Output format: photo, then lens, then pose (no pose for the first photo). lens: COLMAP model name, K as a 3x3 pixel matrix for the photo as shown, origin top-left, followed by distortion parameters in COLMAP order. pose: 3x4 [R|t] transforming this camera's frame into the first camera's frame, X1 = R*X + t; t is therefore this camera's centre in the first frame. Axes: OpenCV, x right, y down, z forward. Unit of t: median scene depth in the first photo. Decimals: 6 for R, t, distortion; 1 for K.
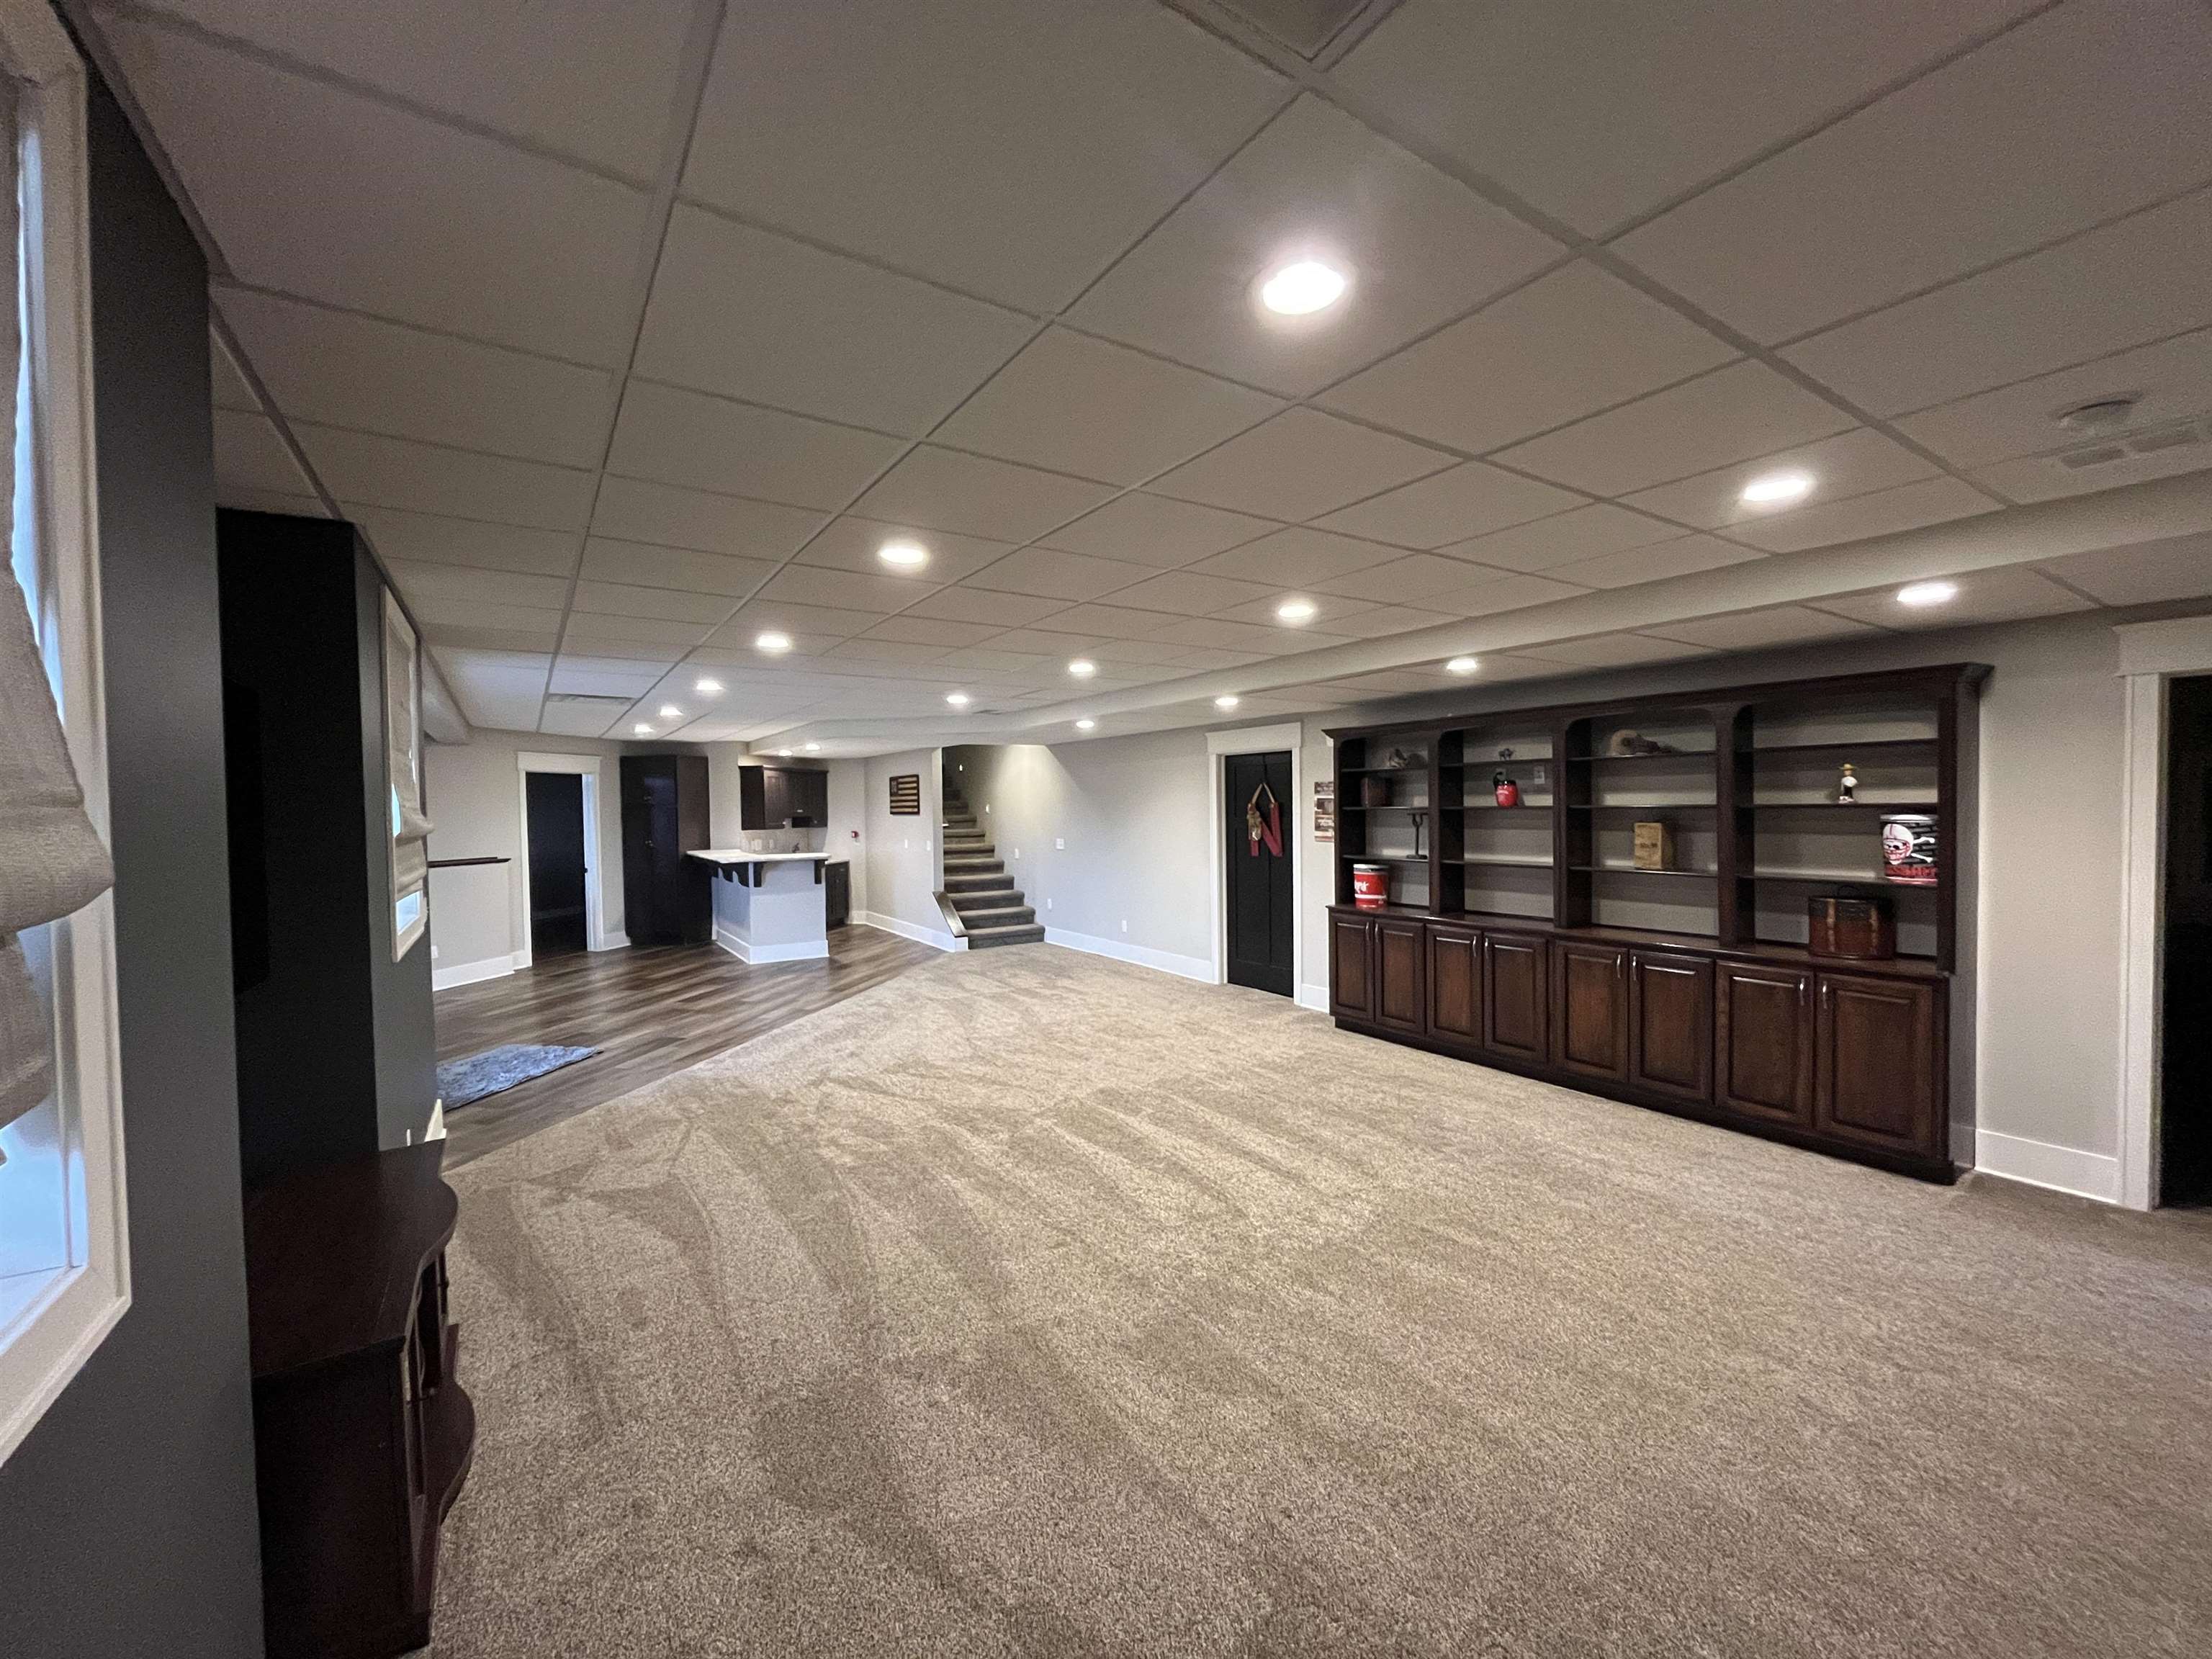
lens RADIAL K [[894.4, 0, 1111.9], [0, 894.4, 827.6], [0, 0, 1]] dist [-0.001000, -0.000195]
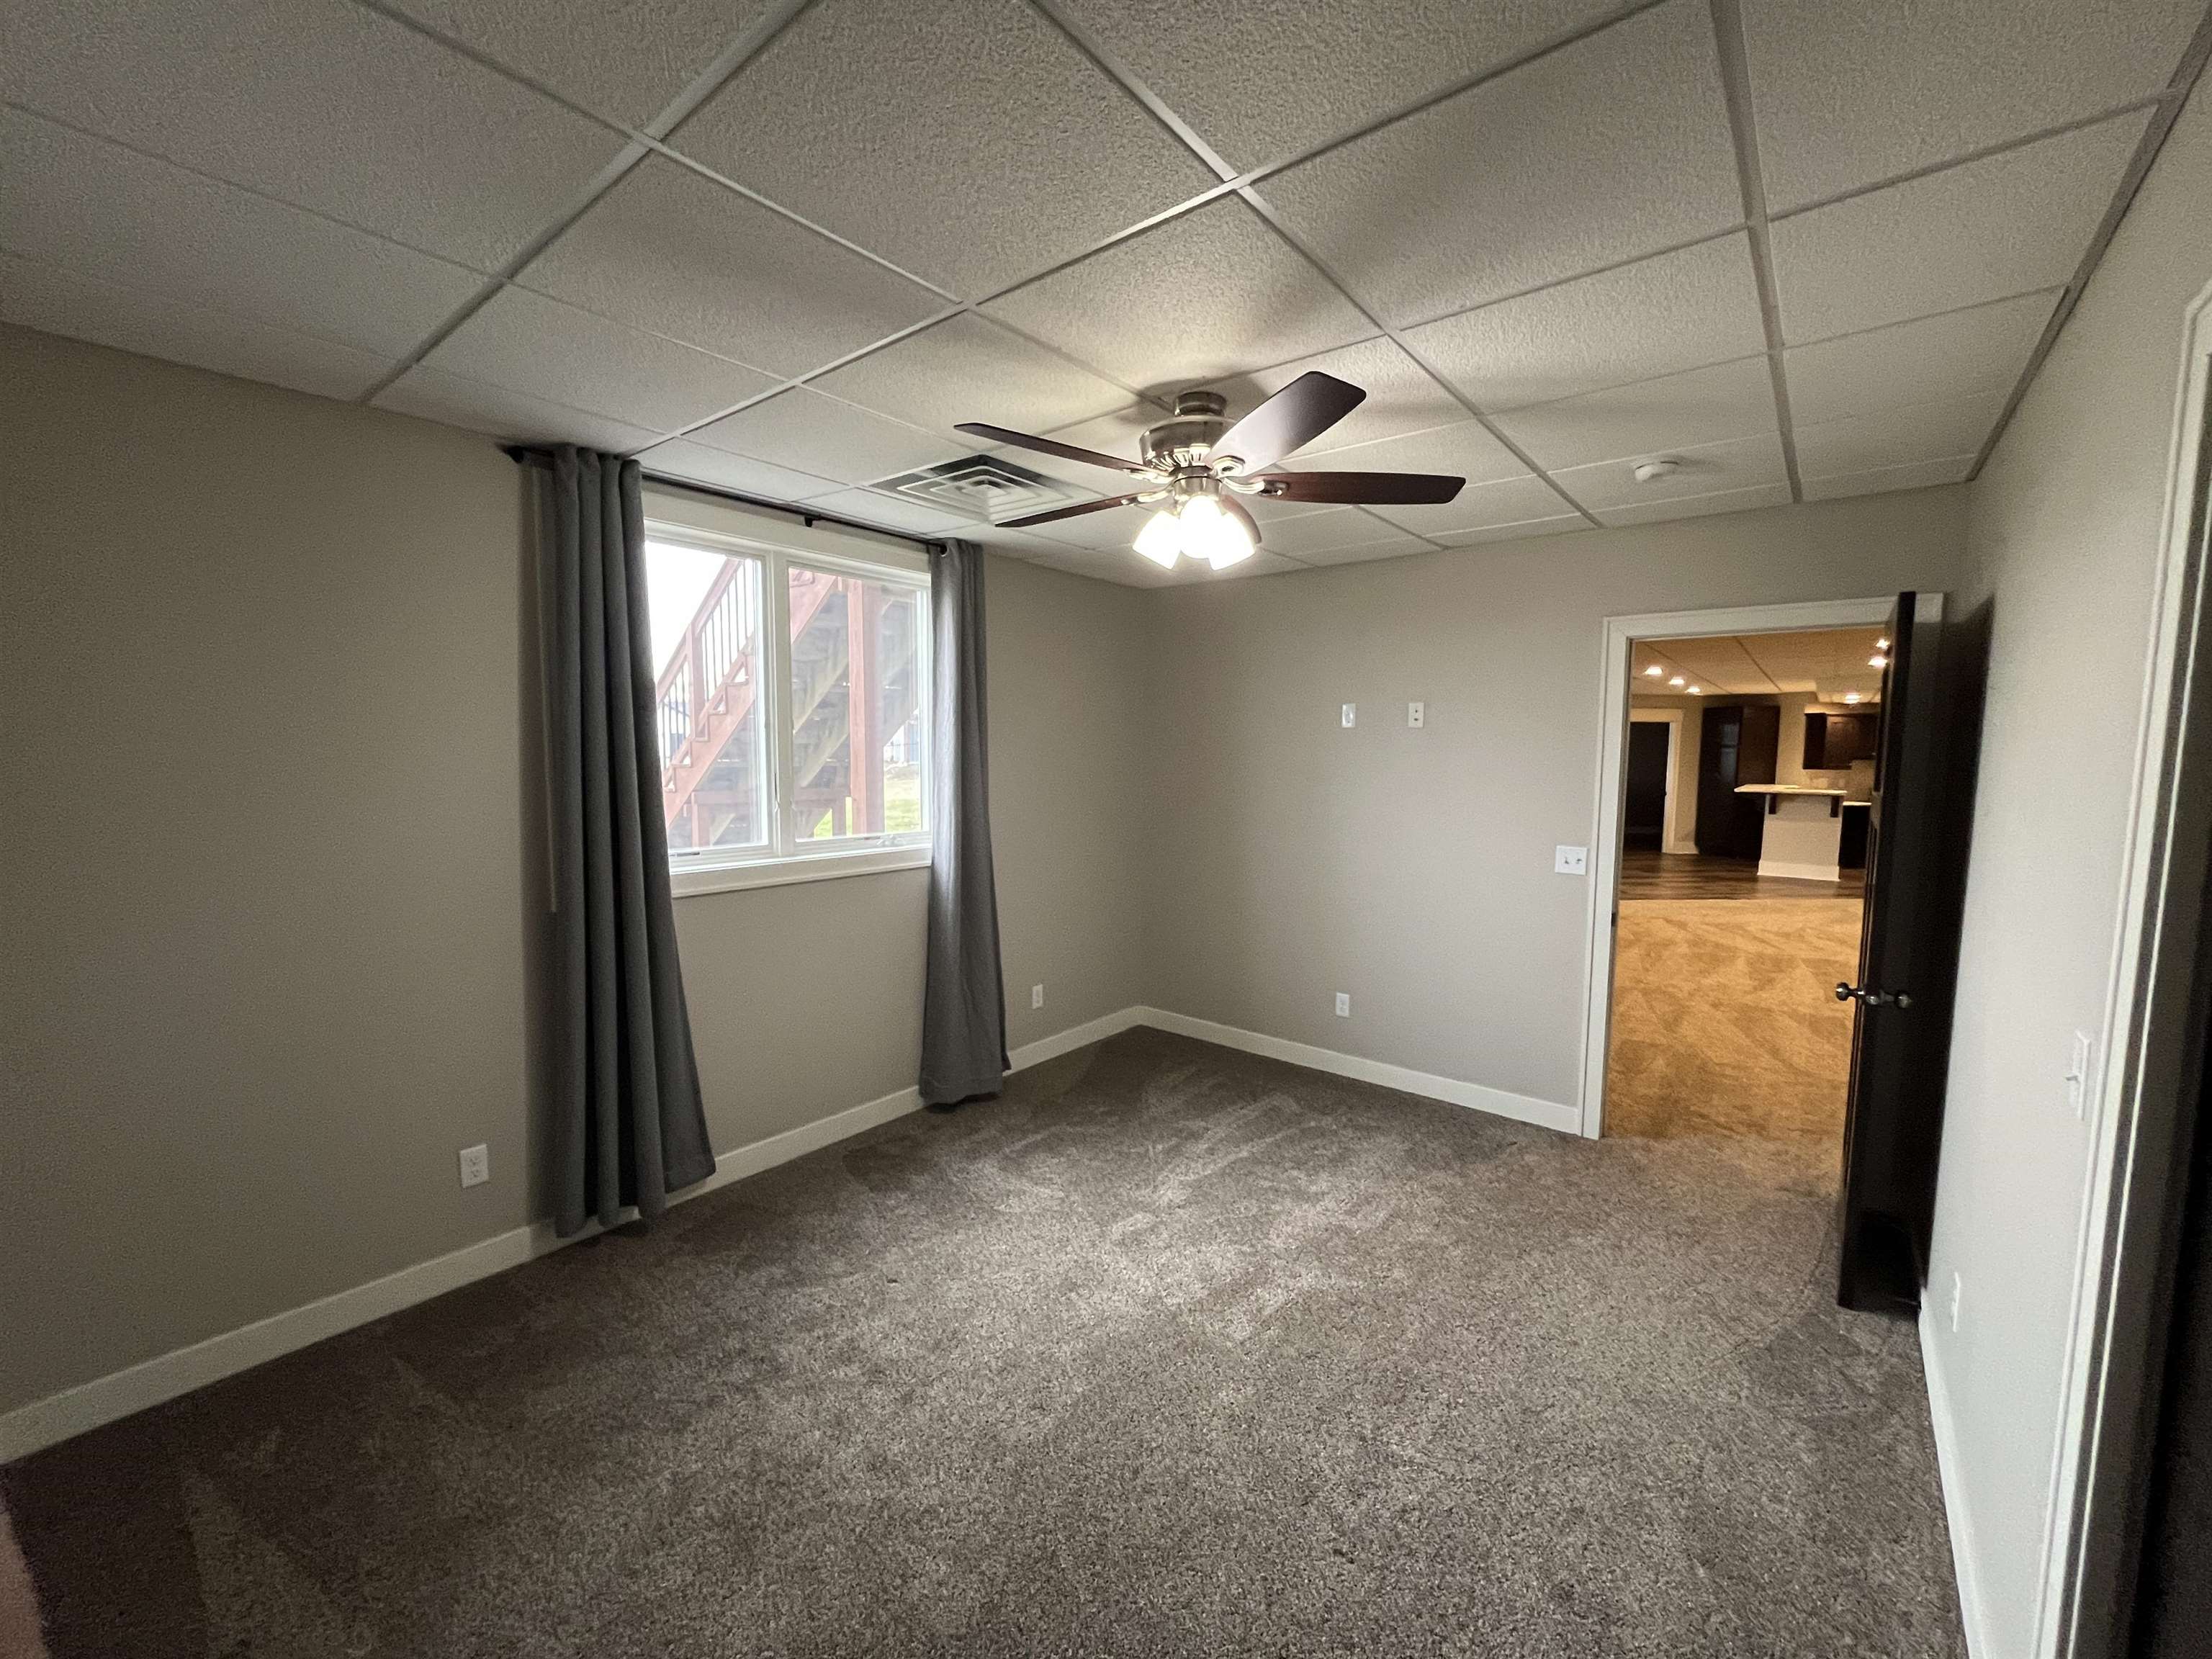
lens RADIAL K [[894.4, 0, 1112.8], [0, 894.4, 825.9], [0, 0, 1]] dist [-0.001000, -0.000195]
pose [[0.287972, 0.098509, -0.952559, 0.439633], [-0.037117, 0.995096, 0.091687, 0.003128], [0.956919, 0.008953, 0.290216, -0.191734]]
